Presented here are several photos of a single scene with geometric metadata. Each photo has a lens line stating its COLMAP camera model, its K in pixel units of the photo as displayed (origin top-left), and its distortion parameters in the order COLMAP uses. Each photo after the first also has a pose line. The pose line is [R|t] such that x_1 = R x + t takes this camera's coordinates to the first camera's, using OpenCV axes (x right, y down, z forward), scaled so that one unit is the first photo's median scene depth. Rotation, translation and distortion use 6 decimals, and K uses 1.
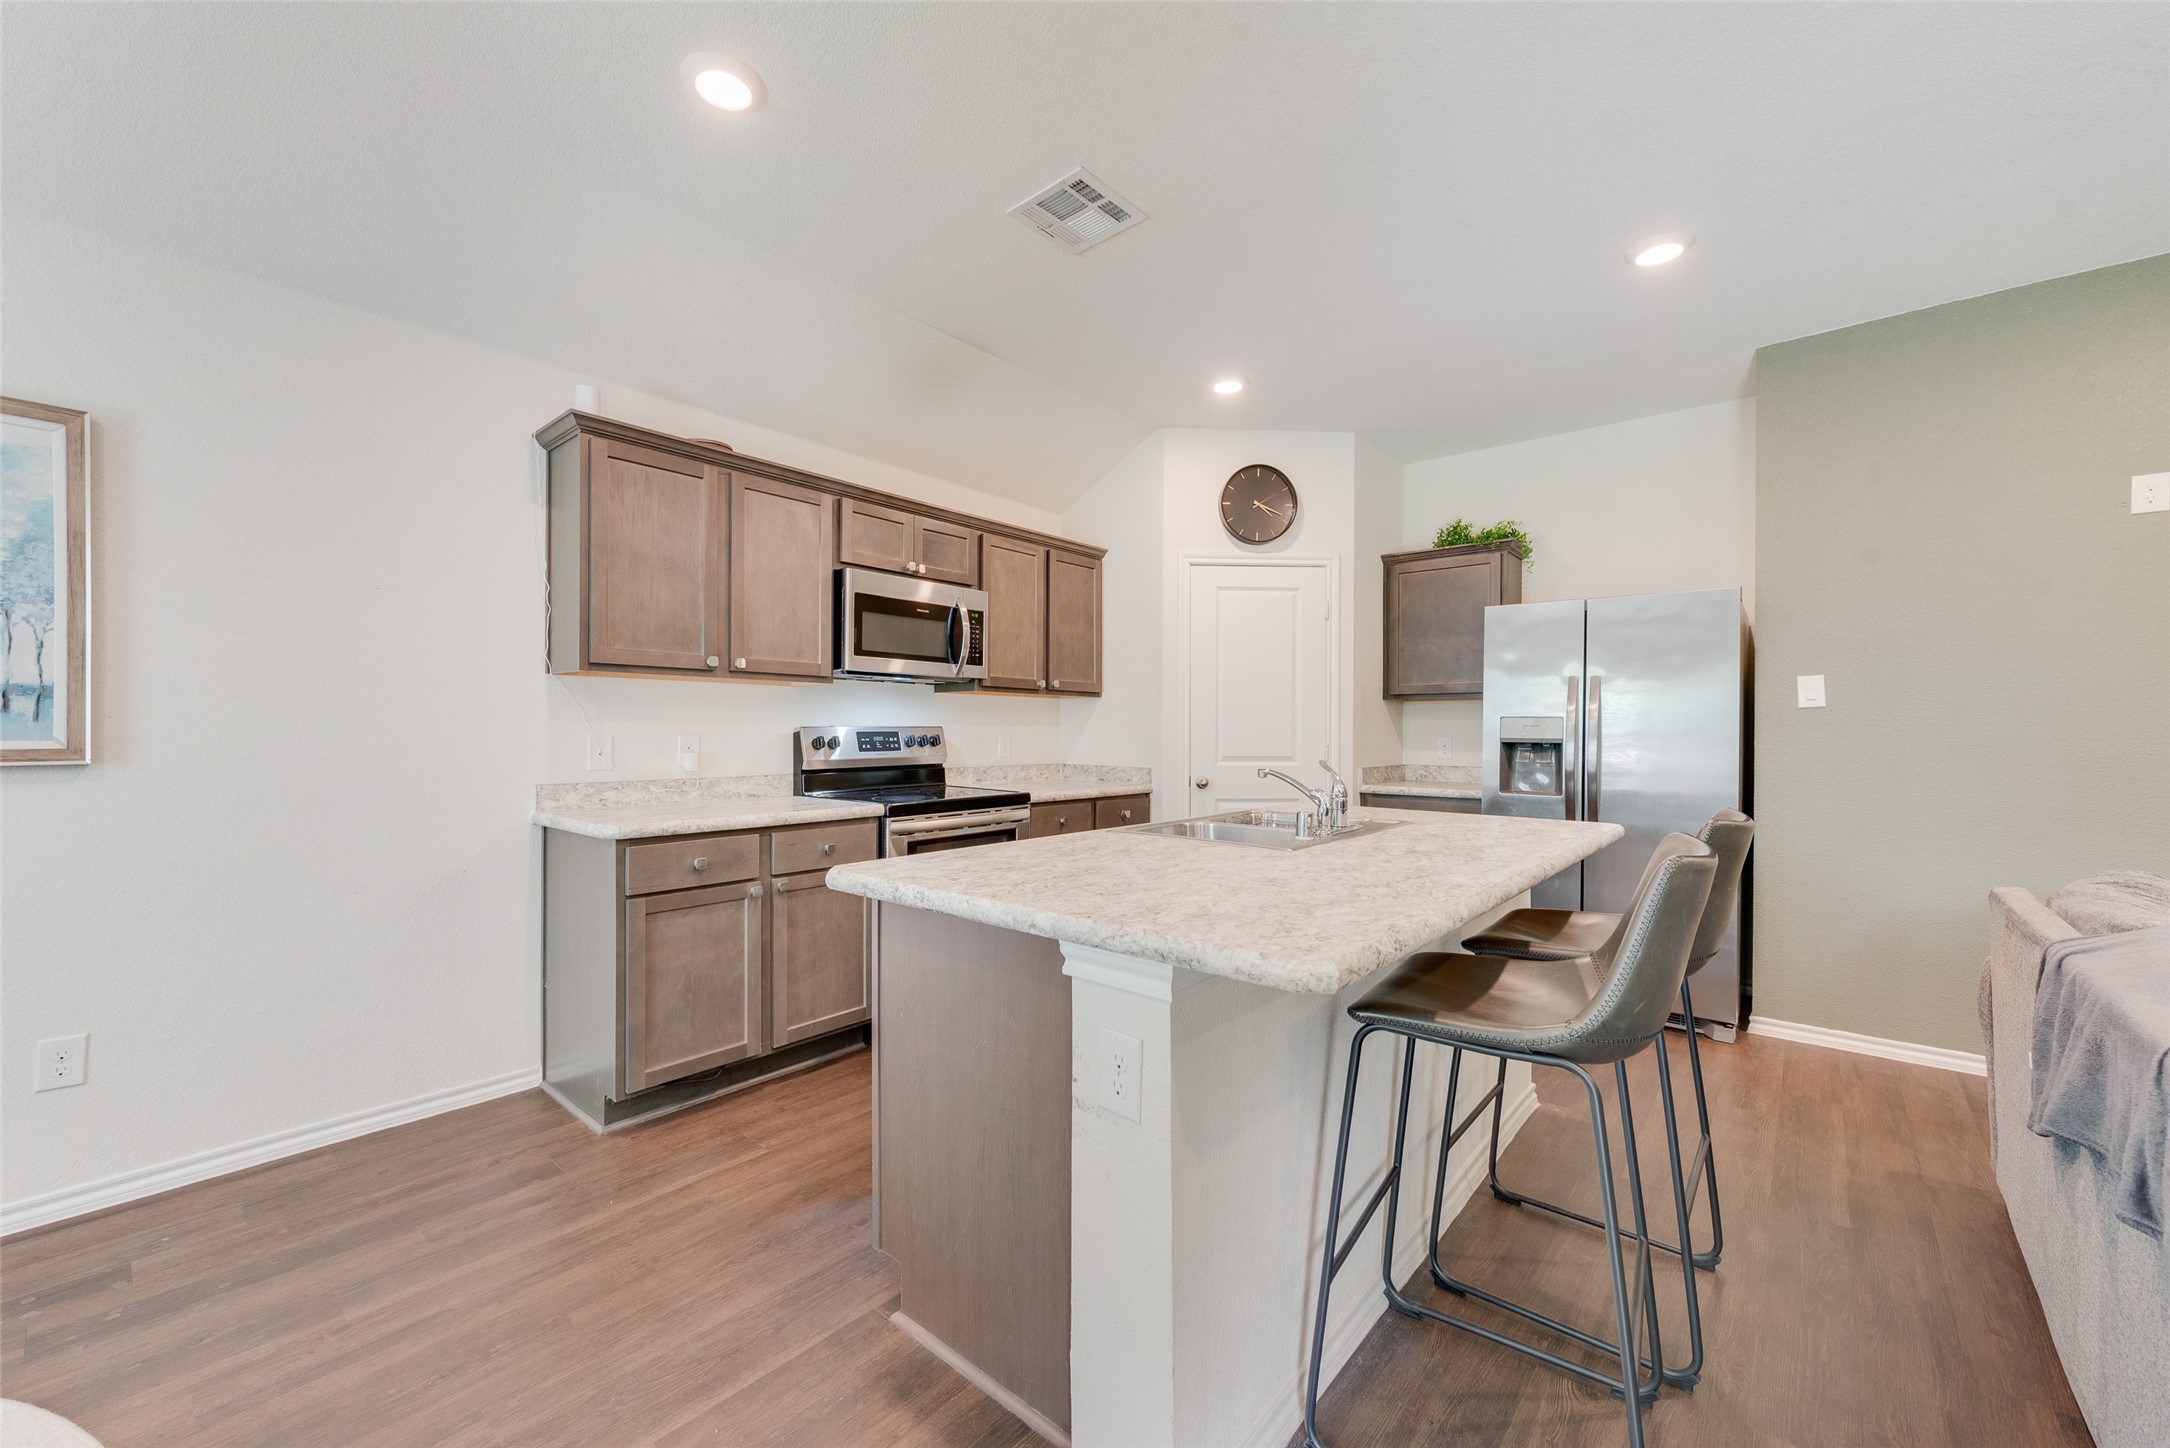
lens RADIAL K [[851.9, 0, 1068.5], [0, 851.9, 734.0], [0, 0, 1]] dist [0.006451, -0.002321]
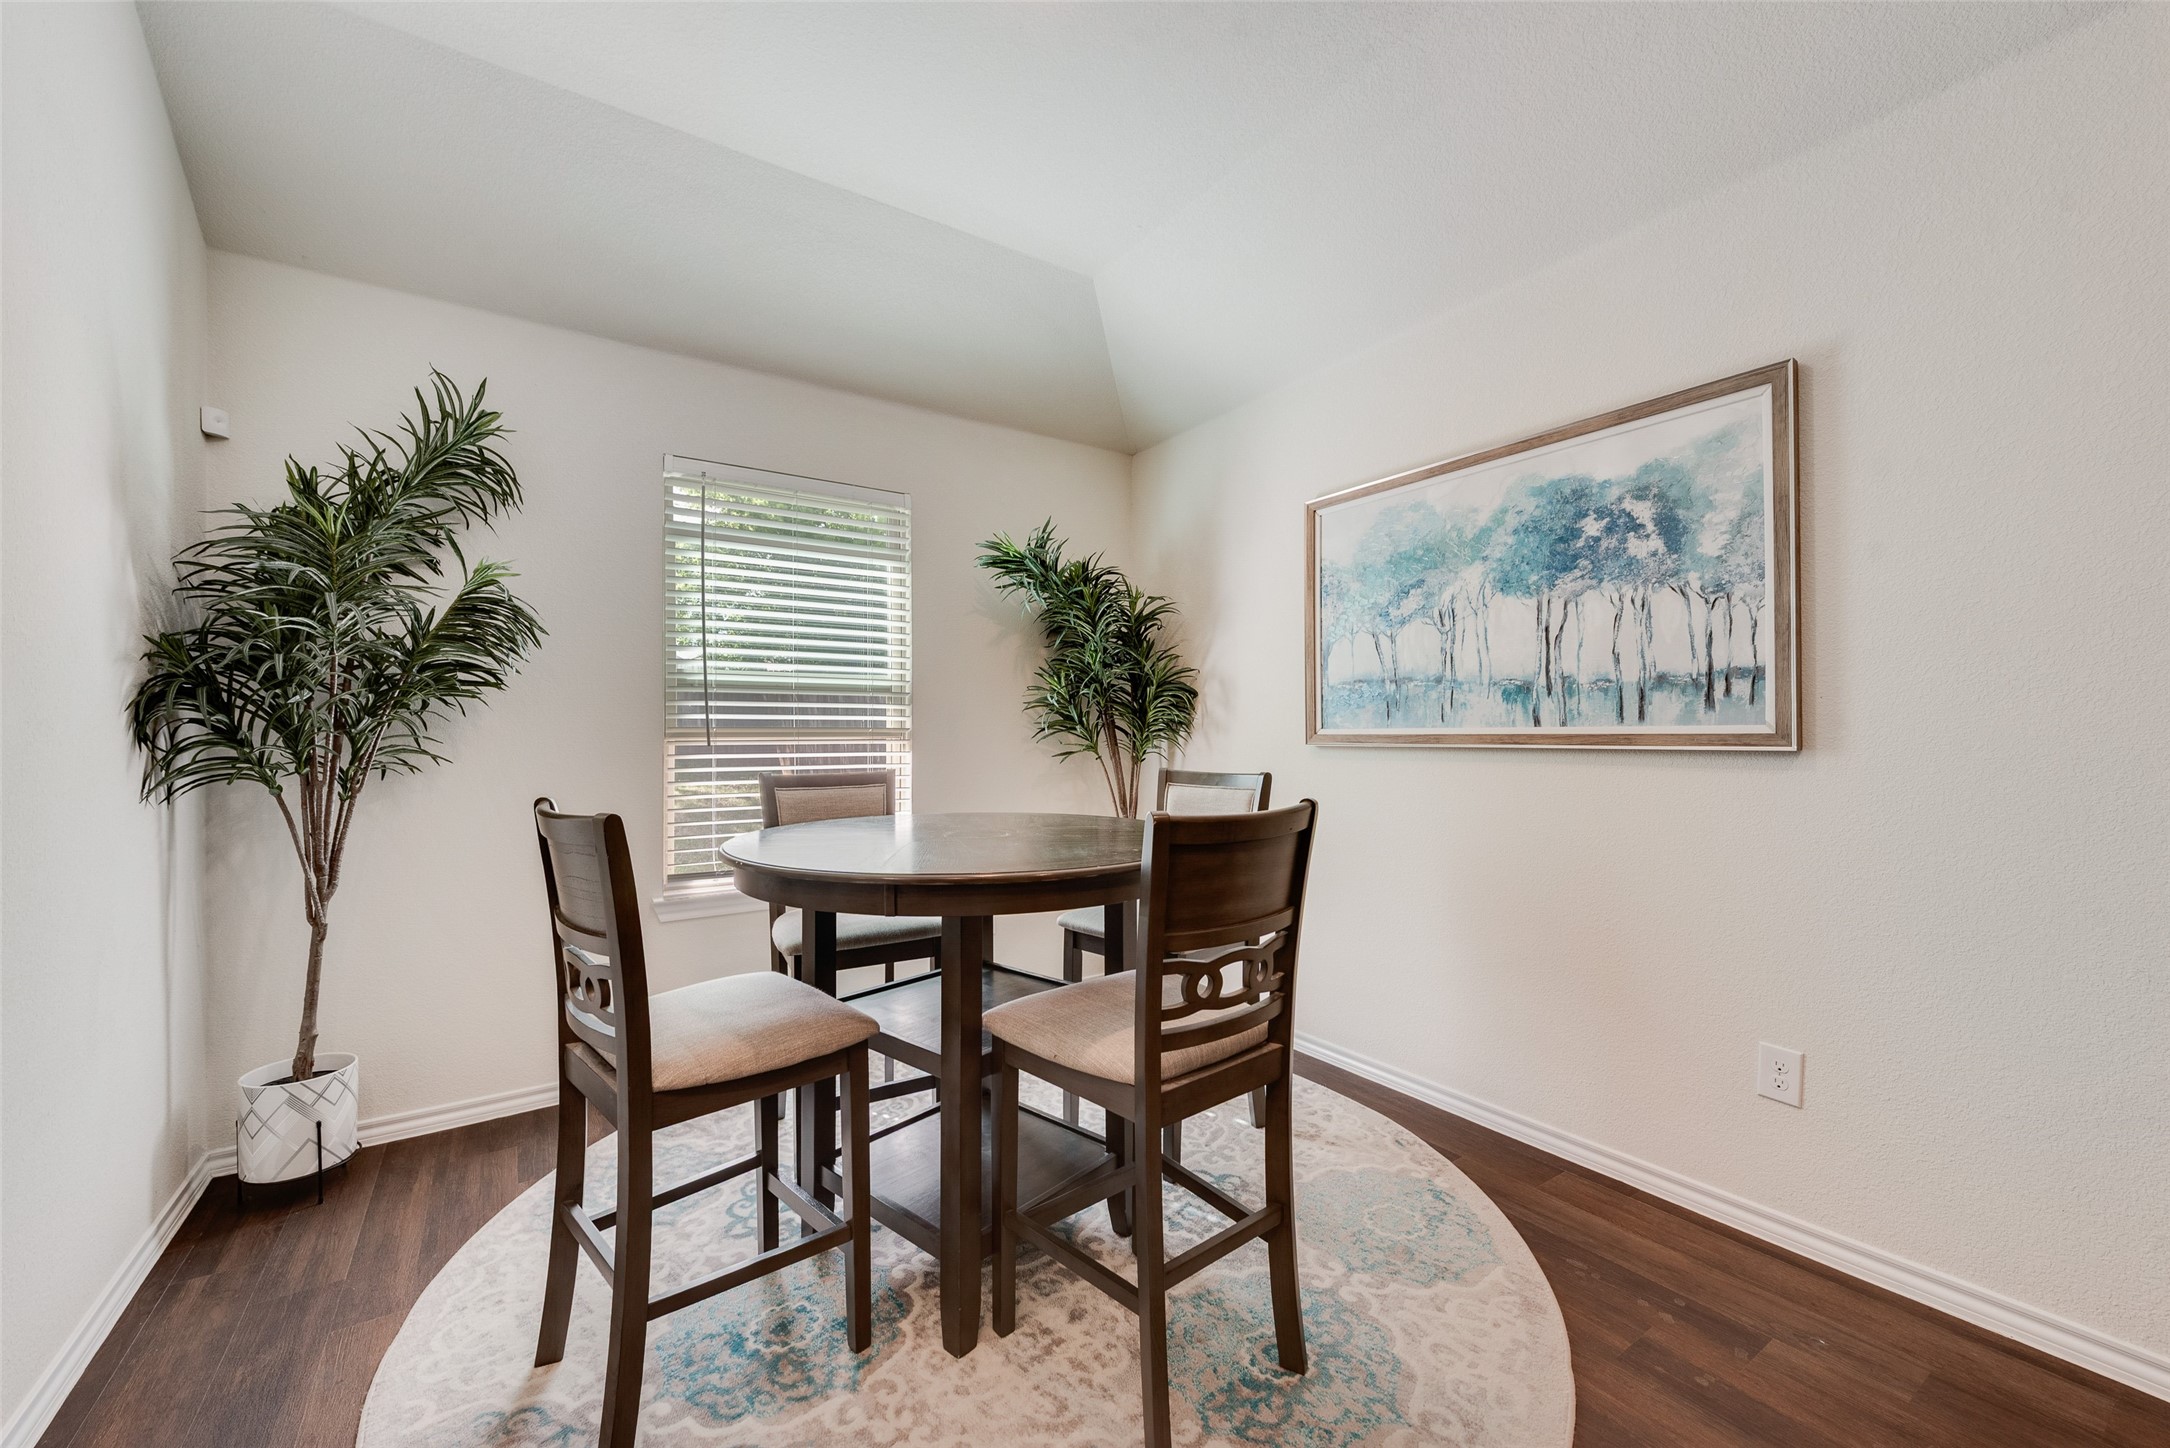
lens RADIAL K [[851.9, 0, 1073.8], [0, 851.9, 726.7], [0, 0, 1]] dist [0.006451, -0.002321]
pose [[-0.265045, -0.005963, -0.964218, -0.049640], [0.000312, 0.999980, -0.006270, 0.008968], [0.964236, -0.001962, -0.265038, 0.301072]]
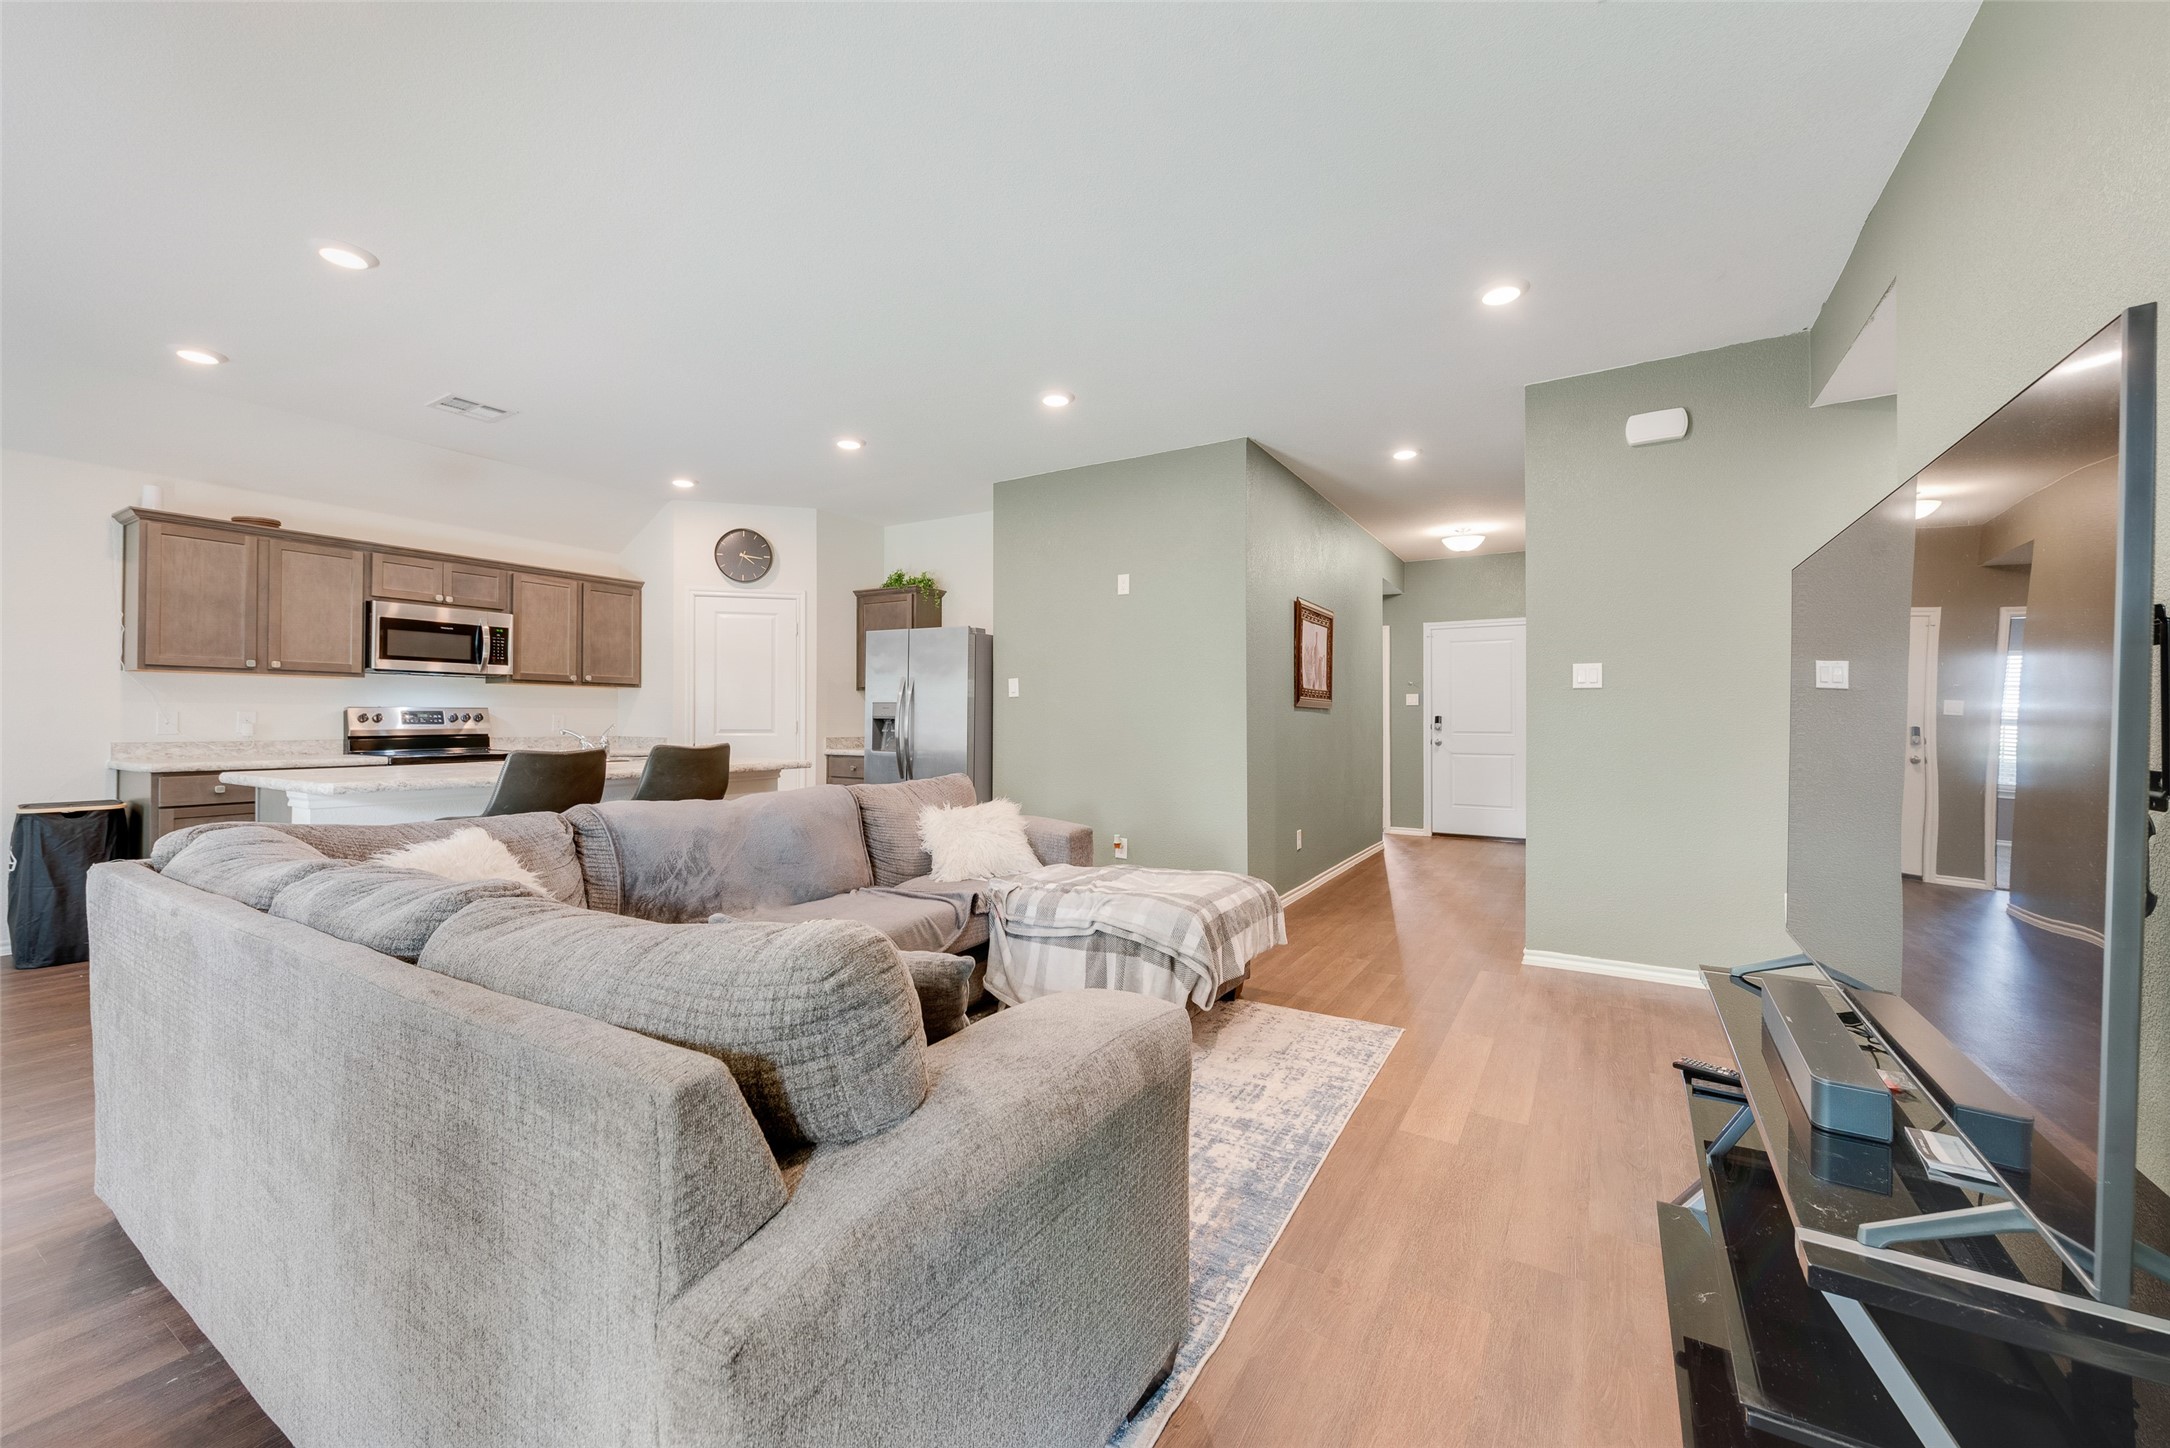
lens RADIAL K [[851.9, 0, 1071.8], [0, 851.9, 711.8], [0, 0, 1]] dist [0.006451, -0.002321]
pose [[0.985679, 0.003012, 0.168605, 0.652194], [-0.000586, 0.999896, -0.014441, 0.020480], [-0.168630, 0.014135, 0.985578, -0.641375]]
